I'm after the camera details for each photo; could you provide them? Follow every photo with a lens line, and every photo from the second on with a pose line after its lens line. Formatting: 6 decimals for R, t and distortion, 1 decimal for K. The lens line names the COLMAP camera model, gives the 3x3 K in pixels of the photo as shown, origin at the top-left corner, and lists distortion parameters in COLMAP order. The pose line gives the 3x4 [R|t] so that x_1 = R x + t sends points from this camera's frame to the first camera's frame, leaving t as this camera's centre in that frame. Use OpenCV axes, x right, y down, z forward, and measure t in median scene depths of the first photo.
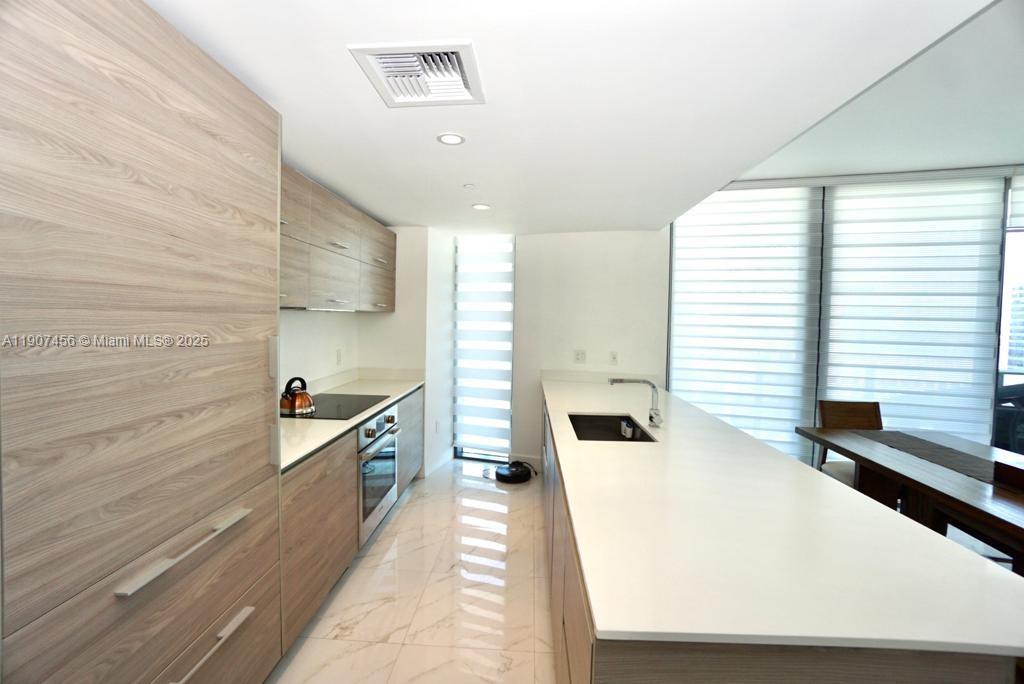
lens RADIAL K [[451.8, 0, 507.0], [0, 451.8, 336.0], [0, 0, 1]] dist [-0.068214, 0.021667]
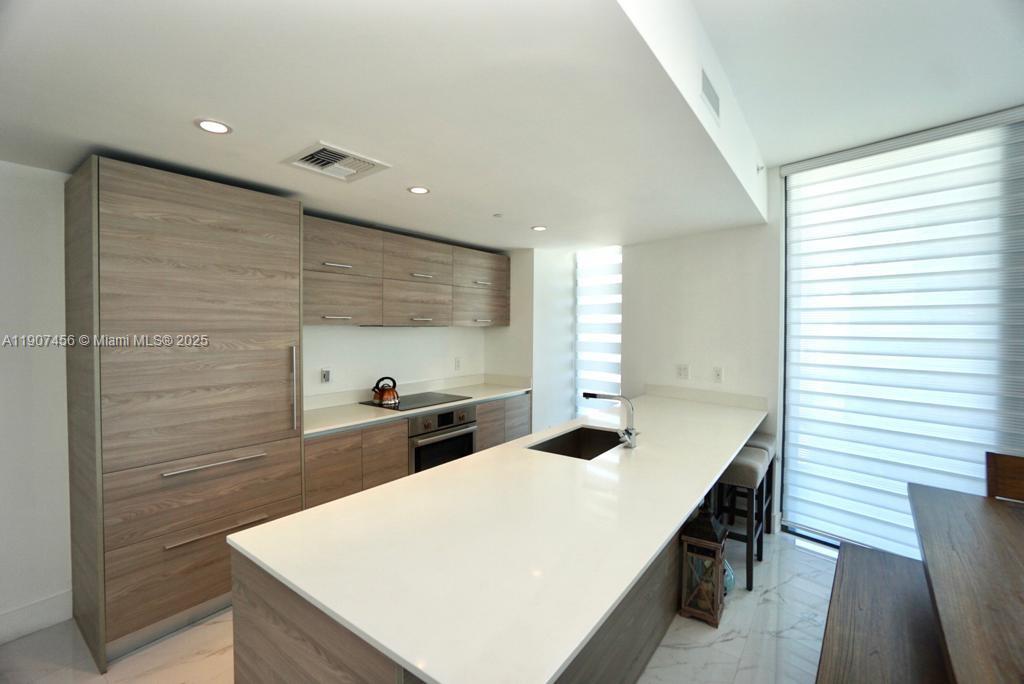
lens RADIAL K [[451.8, 0, 507.0], [0, 451.8, 336.0], [0, 0, 1]] dist [-0.068214, 0.021667]
pose [[0.828672, -0.003652, -0.559722, 1.084502], [-0.009889, 0.999727, -0.021163, -0.010859], [0.559647, 0.023072, 0.828410, 0.144802]]
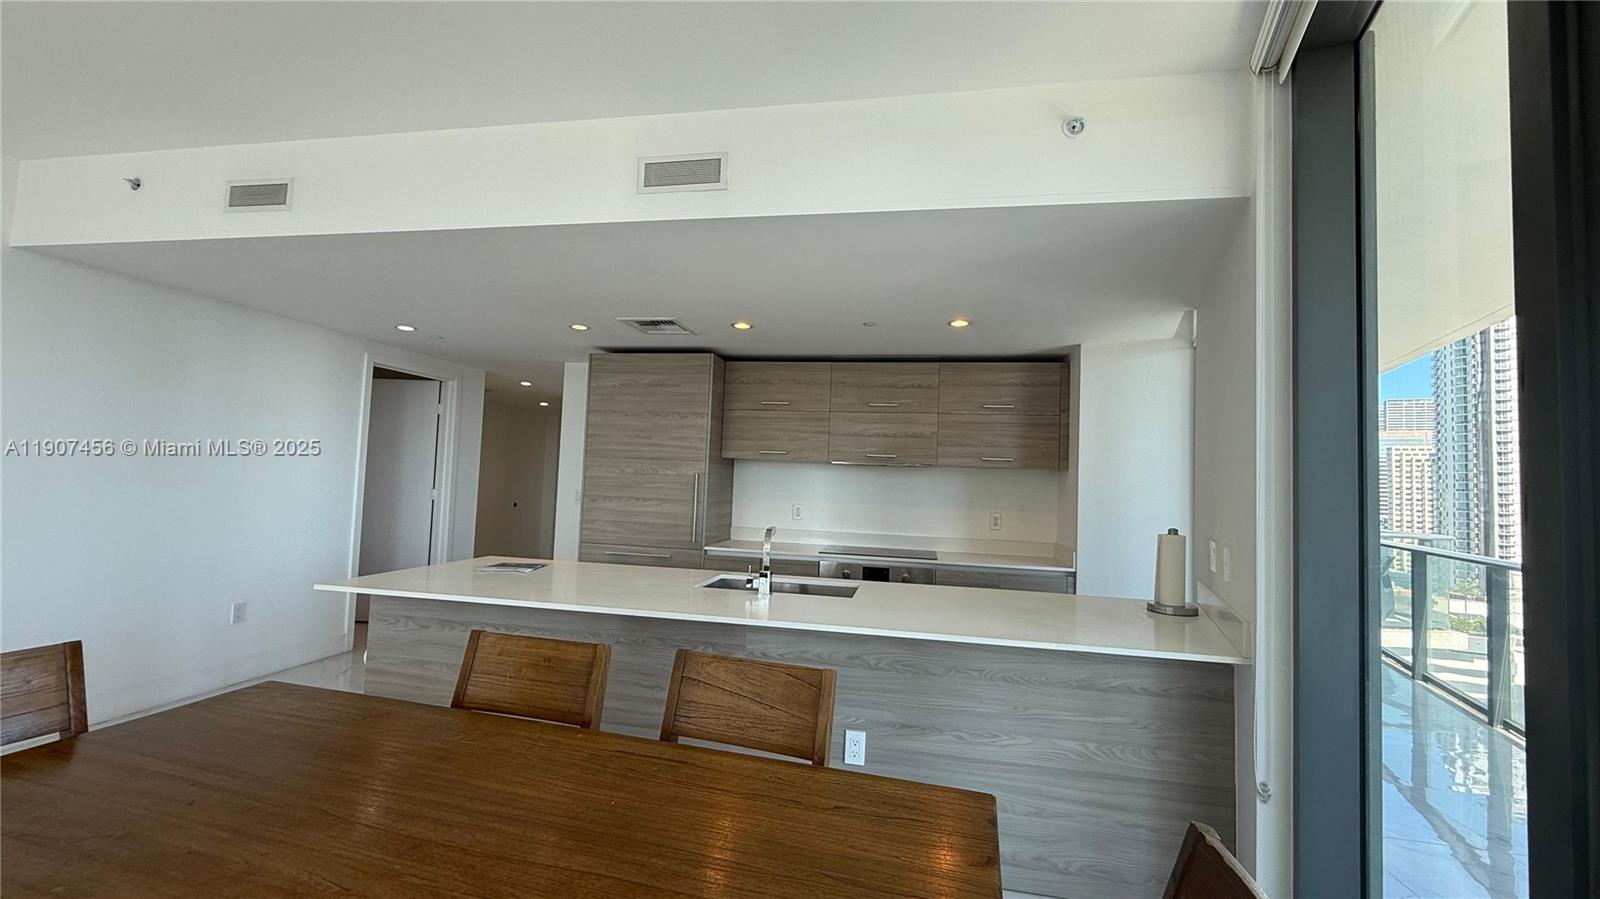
lens RADIAL K [[636.4, 0, 799.2], [0, 636.4, 450.4], [0, 0, 1]] dist [0.000102, -0.000340]
pose [[-0.132356, -0.069886, -0.988735, 2.354047], [-0.079111, 0.995074, -0.059744, 0.034646], [0.988040, 0.070312, -0.137233, 2.012171]]
